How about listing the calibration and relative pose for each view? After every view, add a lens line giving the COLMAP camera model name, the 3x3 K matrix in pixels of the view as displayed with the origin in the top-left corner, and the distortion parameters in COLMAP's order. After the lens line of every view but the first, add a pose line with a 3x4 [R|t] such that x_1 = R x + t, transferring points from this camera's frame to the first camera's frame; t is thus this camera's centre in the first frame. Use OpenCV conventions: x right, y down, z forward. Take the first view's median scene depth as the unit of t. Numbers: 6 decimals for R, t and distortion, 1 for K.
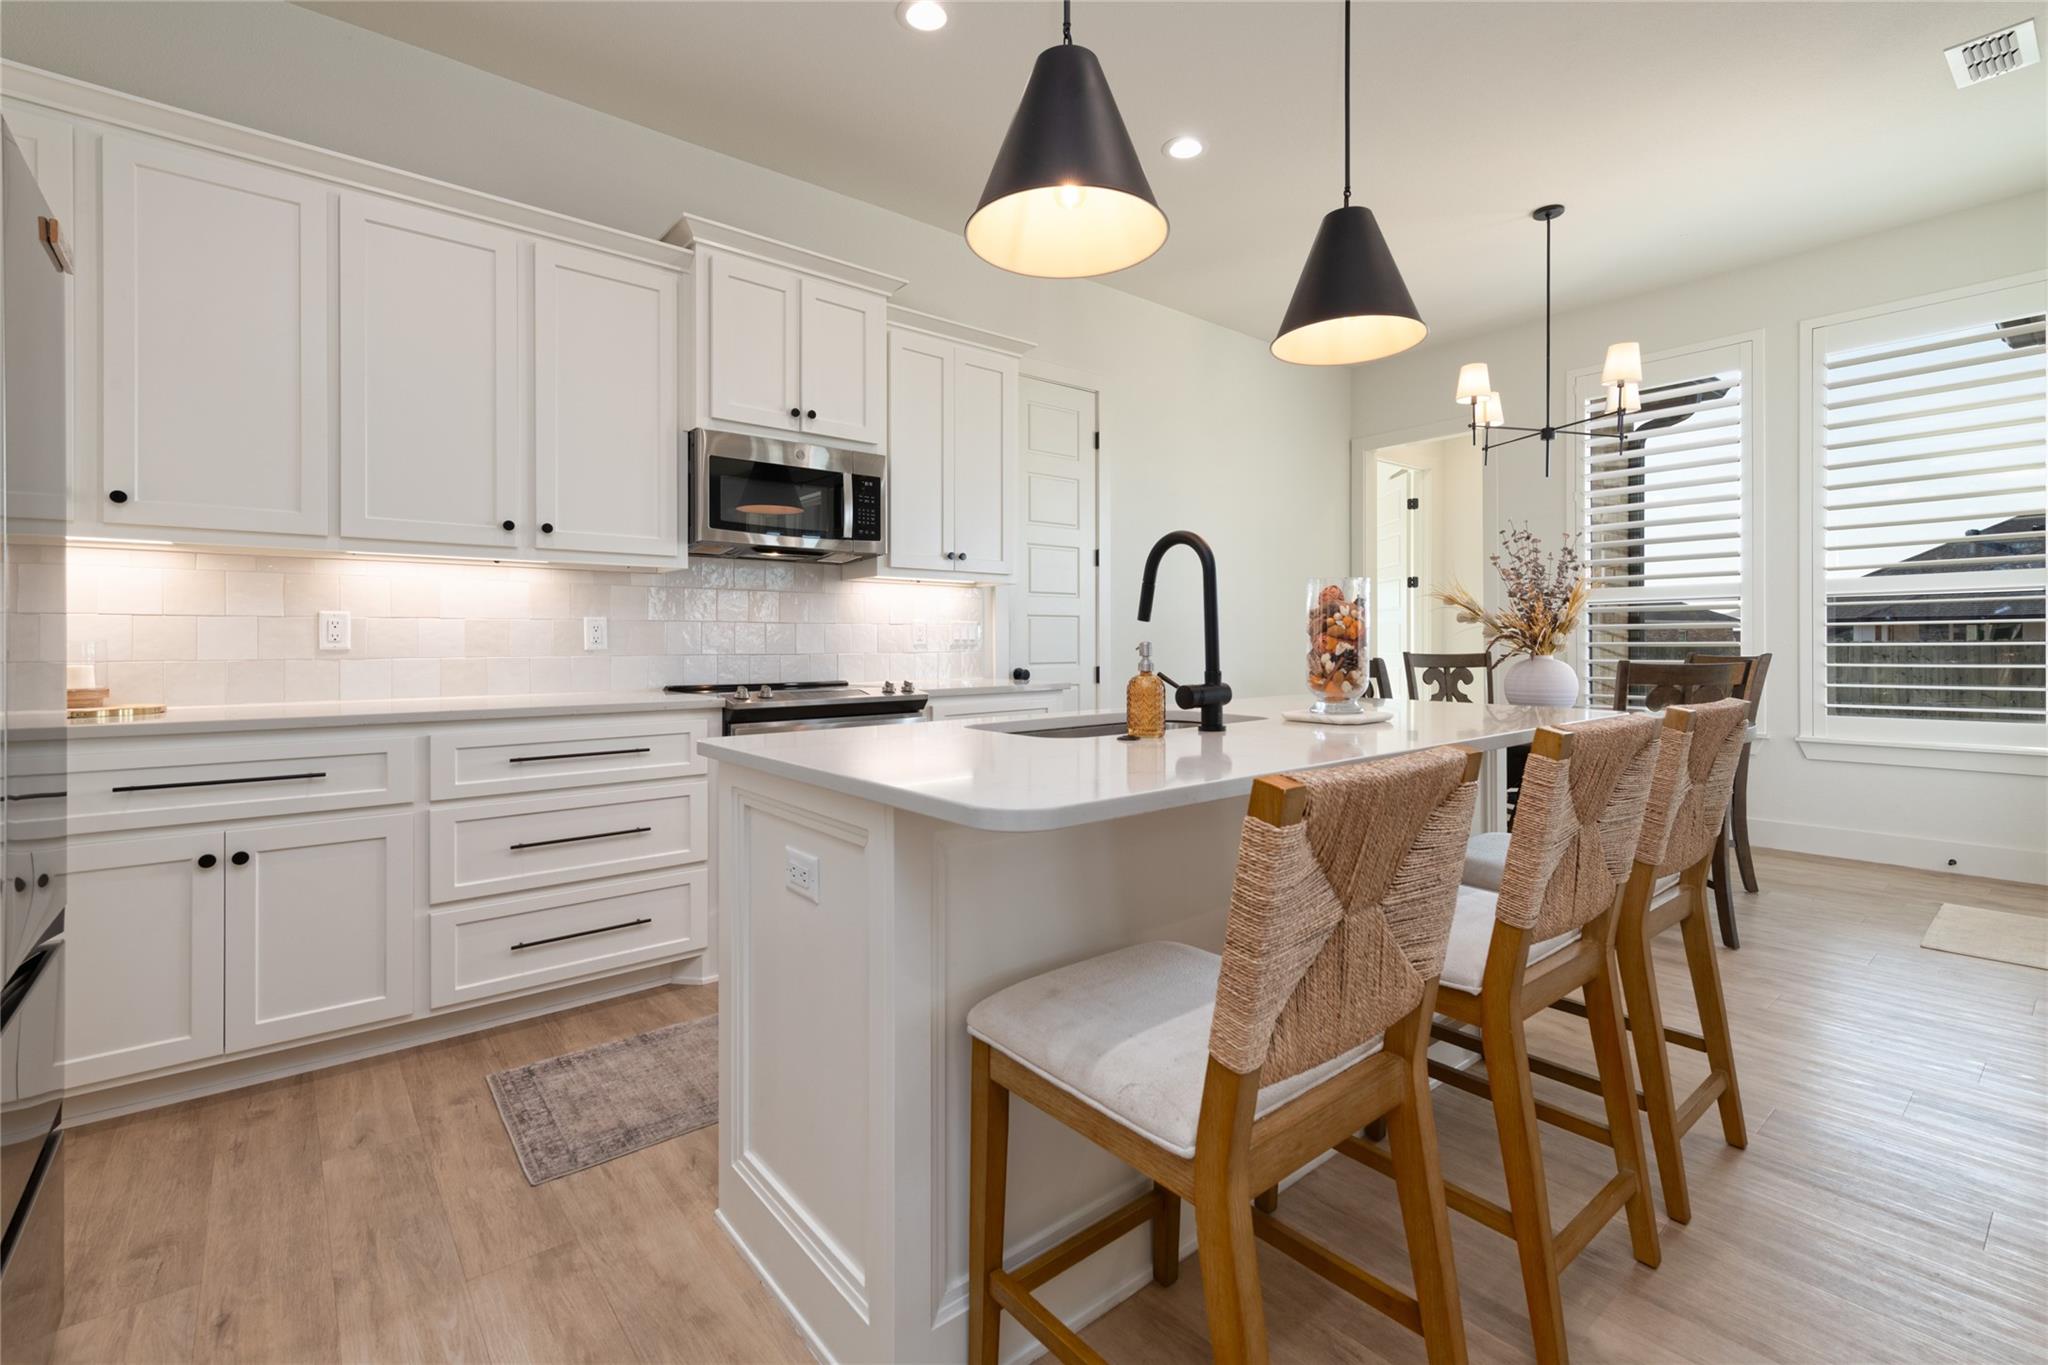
lens RADIAL K [[933.5, 0, 1036.5], [0, 933.5, 637.3], [0, 0, 1]] dist [0.018135, -0.003243]
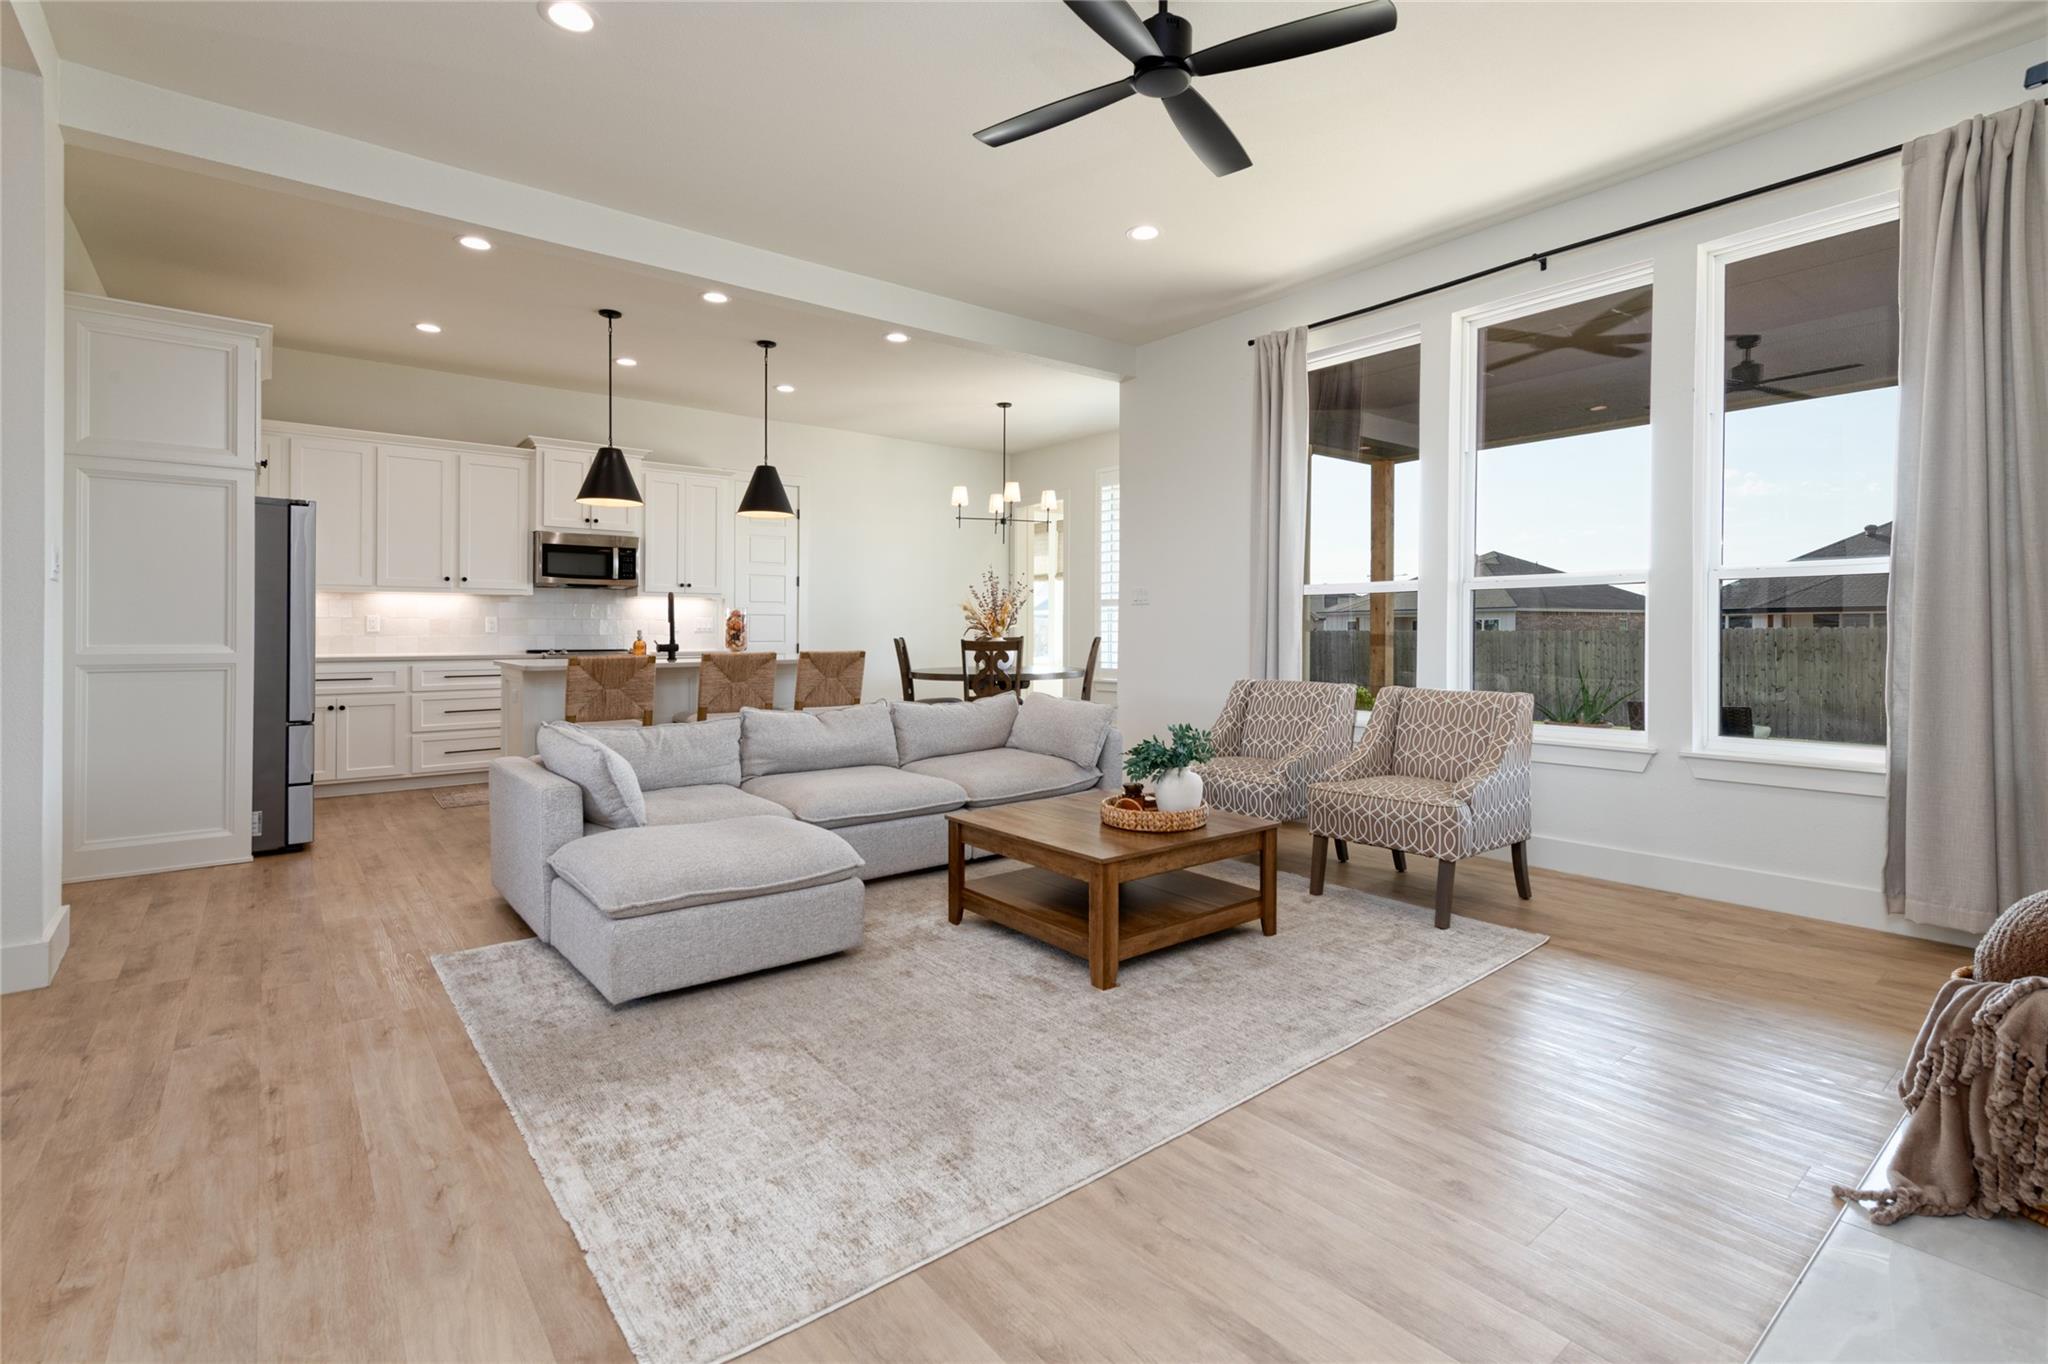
lens RADIAL K [[933.5, 0, 1020.0], [0, 933.5, 618.3], [0, 0, 1]] dist [0.018135, -0.003243]
pose [[0.999980, 0.003669, -0.005156, 0.773851], [-0.003700, 0.999975, -0.005992, -0.010842], [0.005134, 0.006011, 0.999969, -1.173636]]
